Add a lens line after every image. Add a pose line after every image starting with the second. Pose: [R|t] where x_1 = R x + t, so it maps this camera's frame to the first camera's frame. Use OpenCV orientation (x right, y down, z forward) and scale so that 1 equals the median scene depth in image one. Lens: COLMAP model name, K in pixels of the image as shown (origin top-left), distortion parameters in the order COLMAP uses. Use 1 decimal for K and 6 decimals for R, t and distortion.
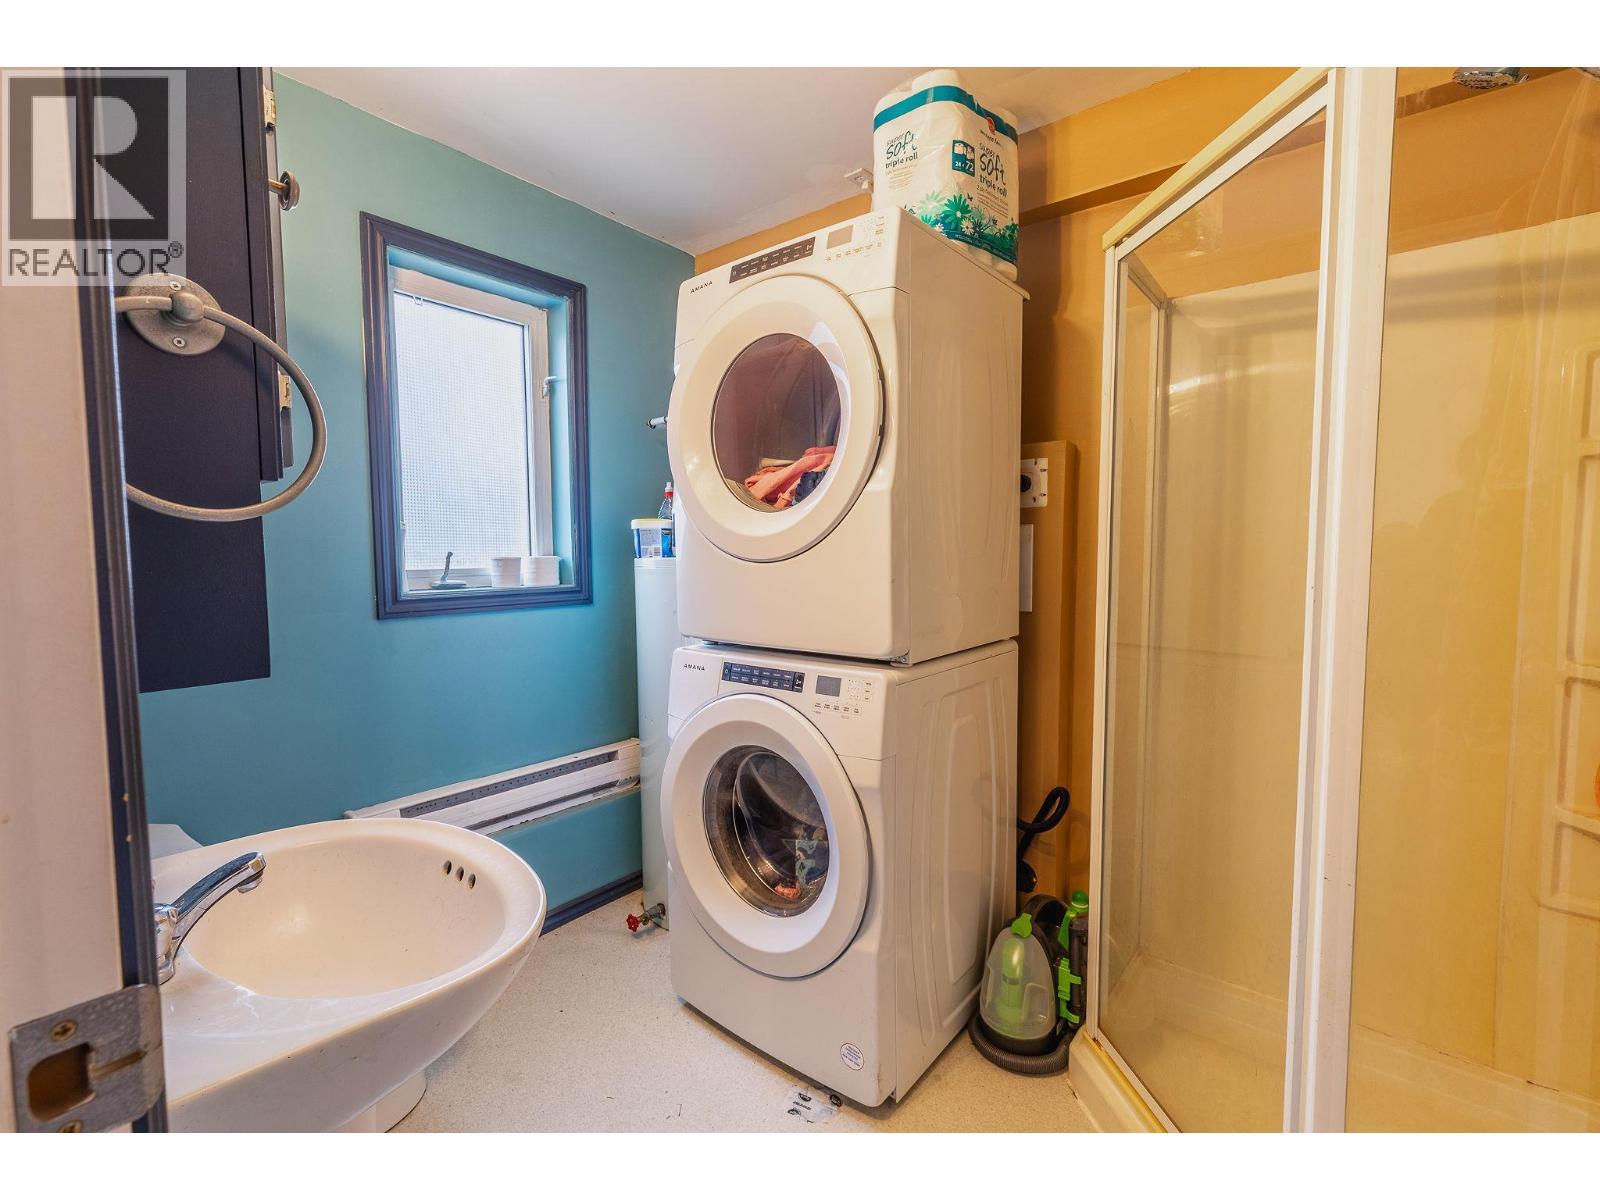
lens RADIAL K [[725.0, 0, 799.5], [0, 725.0, 599.4], [0, 0, 1]] dist [0.001231, 0.000019]
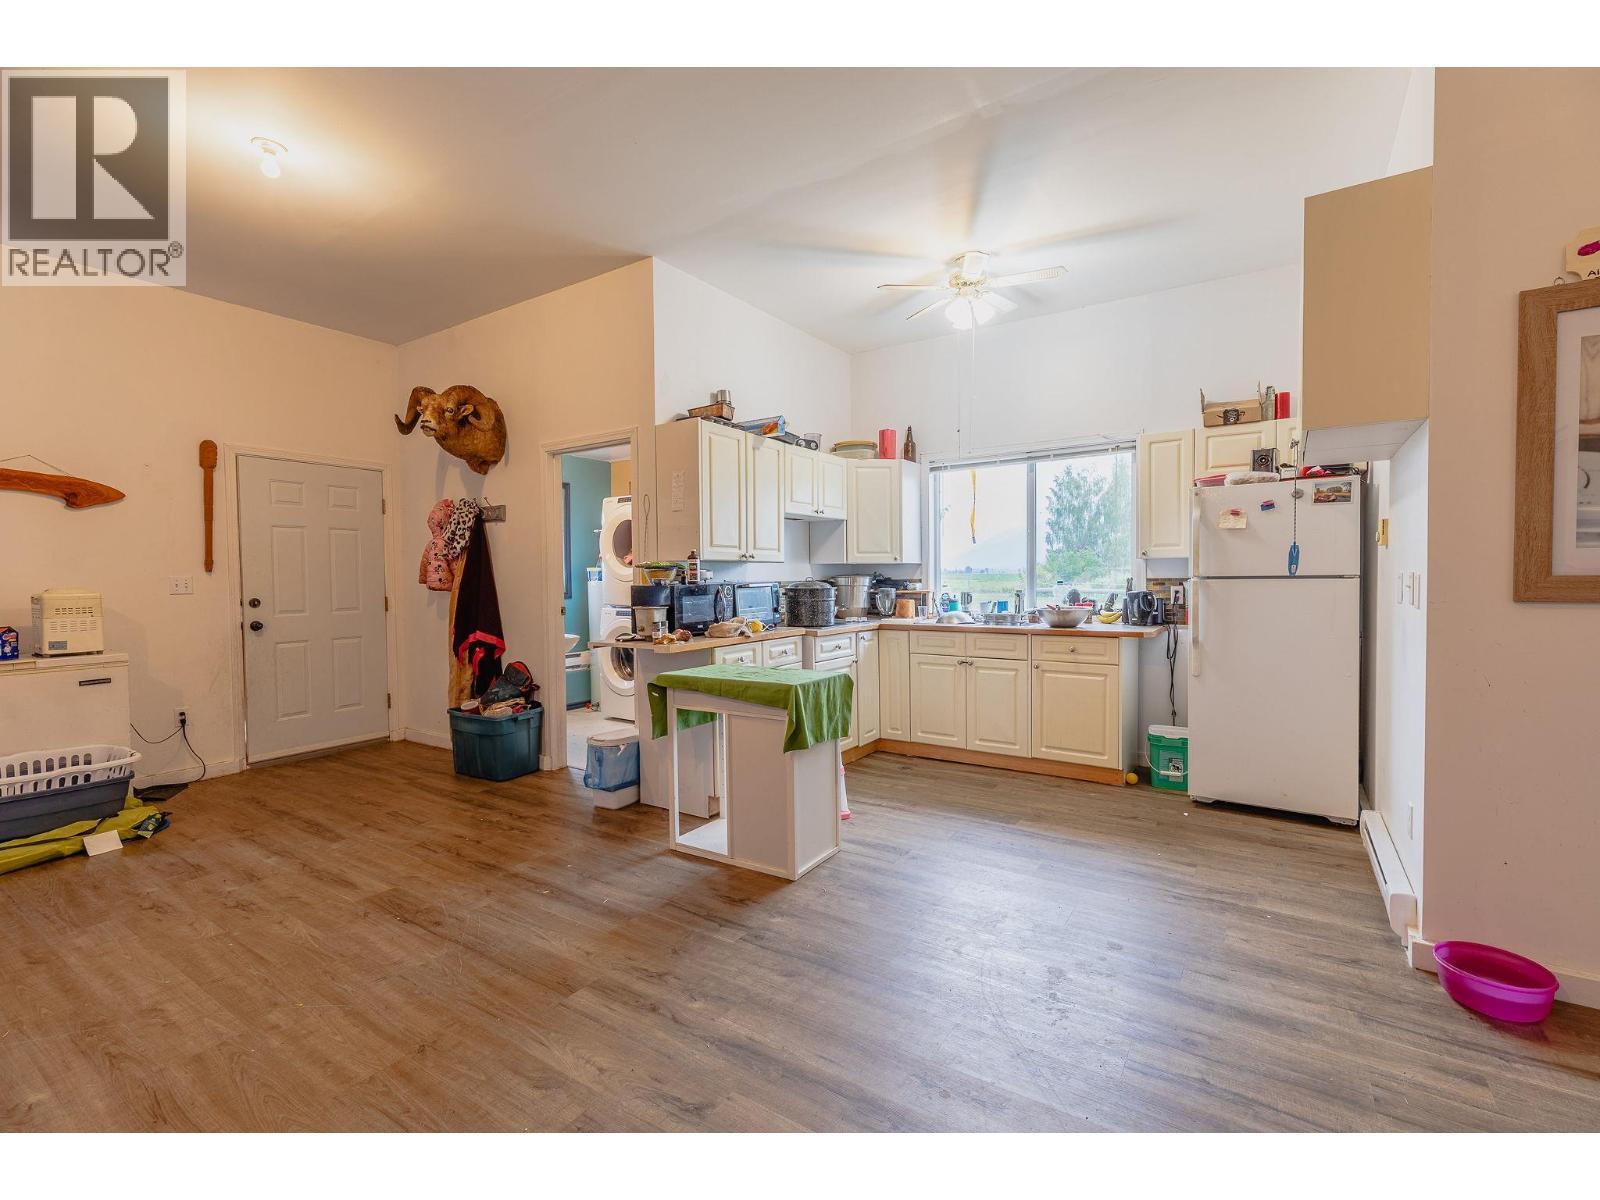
lens RADIAL K [[725.0, 0, 799.3], [0, 725.0, 596.1], [0, 0, 1]] dist [0.001231, 0.000019]
pose [[0.995843, -0.008892, 0.090652, 0.371962], [0.012185, 0.999283, -0.035847, 0.124333], [-0.090268, 0.036802, 0.995237, -2.080353]]
